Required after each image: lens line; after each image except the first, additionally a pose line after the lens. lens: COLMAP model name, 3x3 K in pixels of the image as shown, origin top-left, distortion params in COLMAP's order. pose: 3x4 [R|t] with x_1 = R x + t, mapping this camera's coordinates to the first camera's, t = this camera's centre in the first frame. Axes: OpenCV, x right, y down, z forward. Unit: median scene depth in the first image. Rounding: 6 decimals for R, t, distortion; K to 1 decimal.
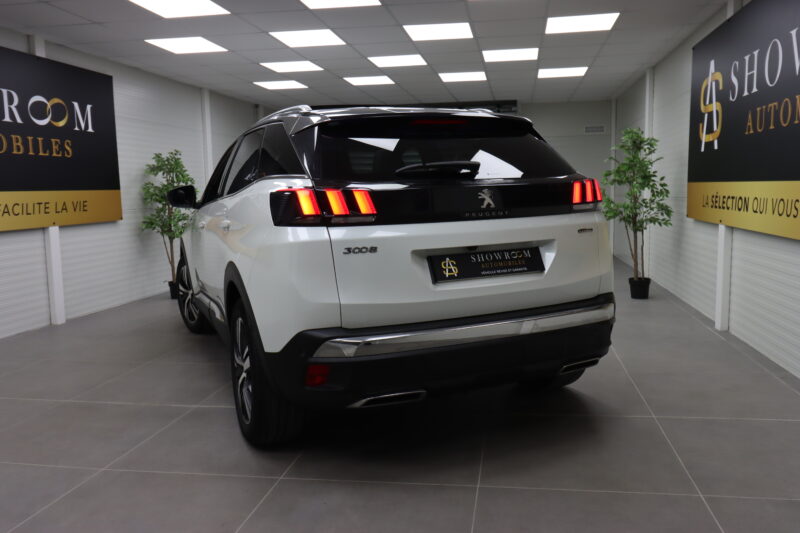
lens RADIAL K [[638.7, 0, 398.7], [0, 638.7, 258.8], [0, 0, 1]] dist [0.010669, -0.004910]
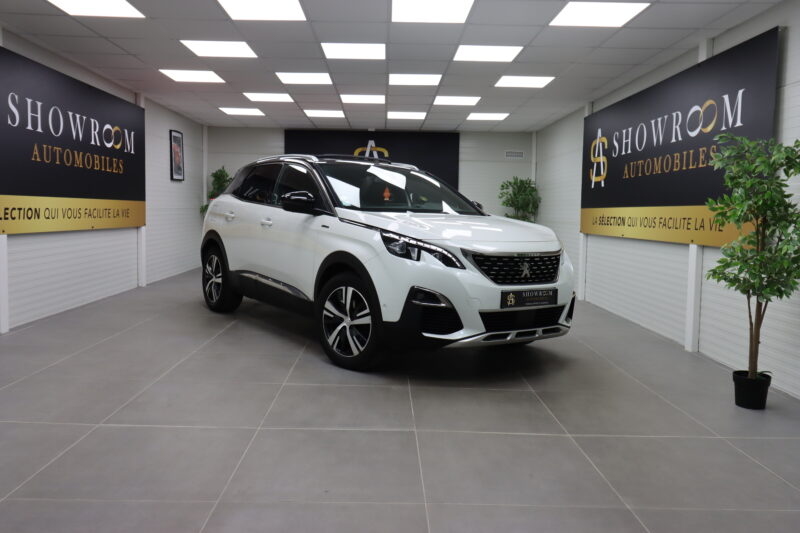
lens RADIAL K [[638.7, 0, 400.6], [0, 638.7, 268.5], [0, 0, 1]] dist [0.010669, -0.004910]
pose [[0.977553, 0.010588, 0.210423, -0.277688], [-0.004812, 0.999598, -0.027942, 0.065323], [-0.210634, 0.026303, 0.977211, -0.364315]]
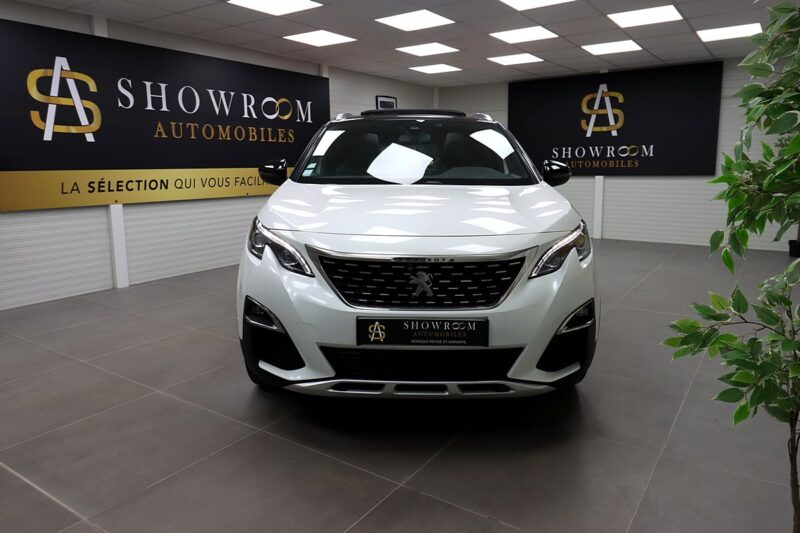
lens RADIAL K [[567.4, 0, 397.2], [0, 567.4, 263.2], [0, 0, 1]] dist [0.008161, 0.008515]
pose [[0.913563, 0.071934, -0.400285, 0.203691], [-0.047415, 0.996360, 0.070840, -0.002025], [0.403923, -0.045737, 0.913649, -0.006665]]
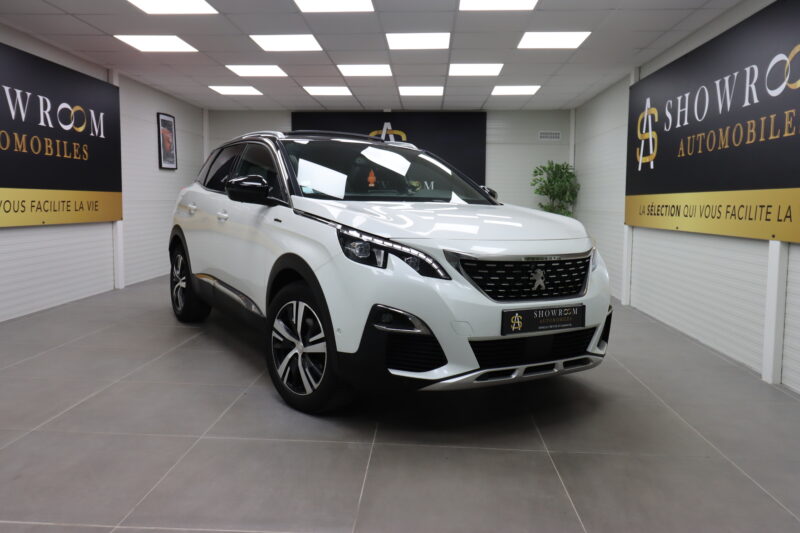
lens RADIAL K [[638.7, 0, 400.5], [0, 638.7, 267.1], [0, 0, 1]] dist [0.010669, -0.004910]
pose [[0.990078, 0.006563, 0.140369, -0.157733], [-0.004259, 0.999851, -0.016703, 0.042579], [-0.140458, 0.015940, 0.989958, -0.162124]]
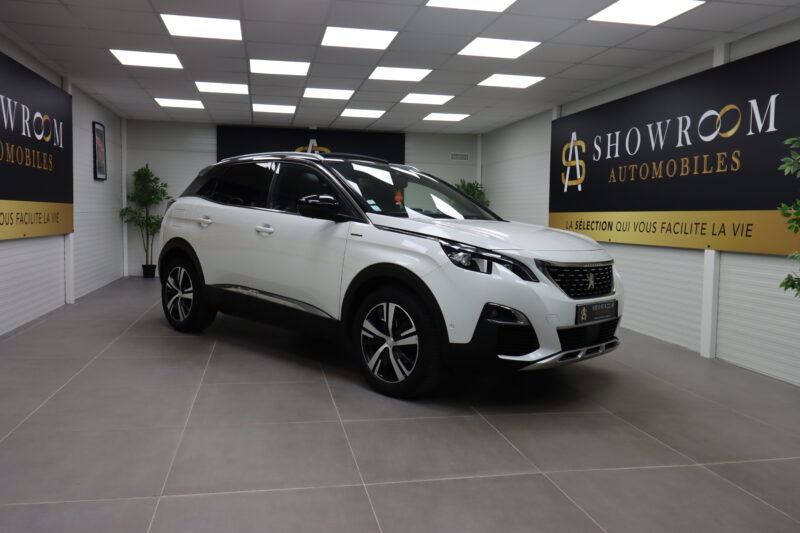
lens RADIAL K [[638.7, 0, 402.2], [0, 638.7, 269.7], [0, 0, 1]] dist [0.010669, -0.004910]
pose [[0.920273, -0.004817, 0.391246, -0.450166], [0.017129, 0.999462, -0.027985, 0.047634], [-0.390901, 0.032456, 0.919860, -0.208957]]
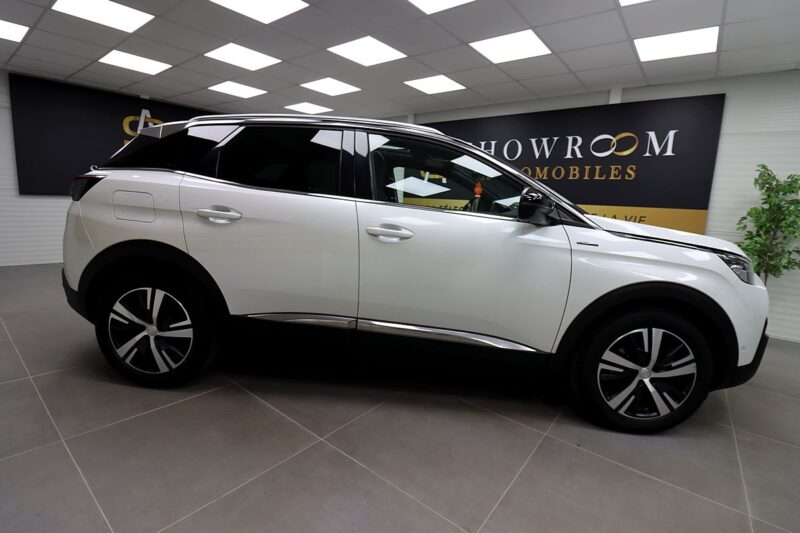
lens RADIAL K [[377.3, 0, 399.4], [0, 377.3, 260.6], [0, 0, 1]] dist [-0.009704, -0.001330]
pose [[0.457984, -0.111204, 0.881978, -0.594480], [0.051545, 0.993798, 0.098537, -0.047714], [-0.887465, 0.000333, 0.460875, 0.533635]]
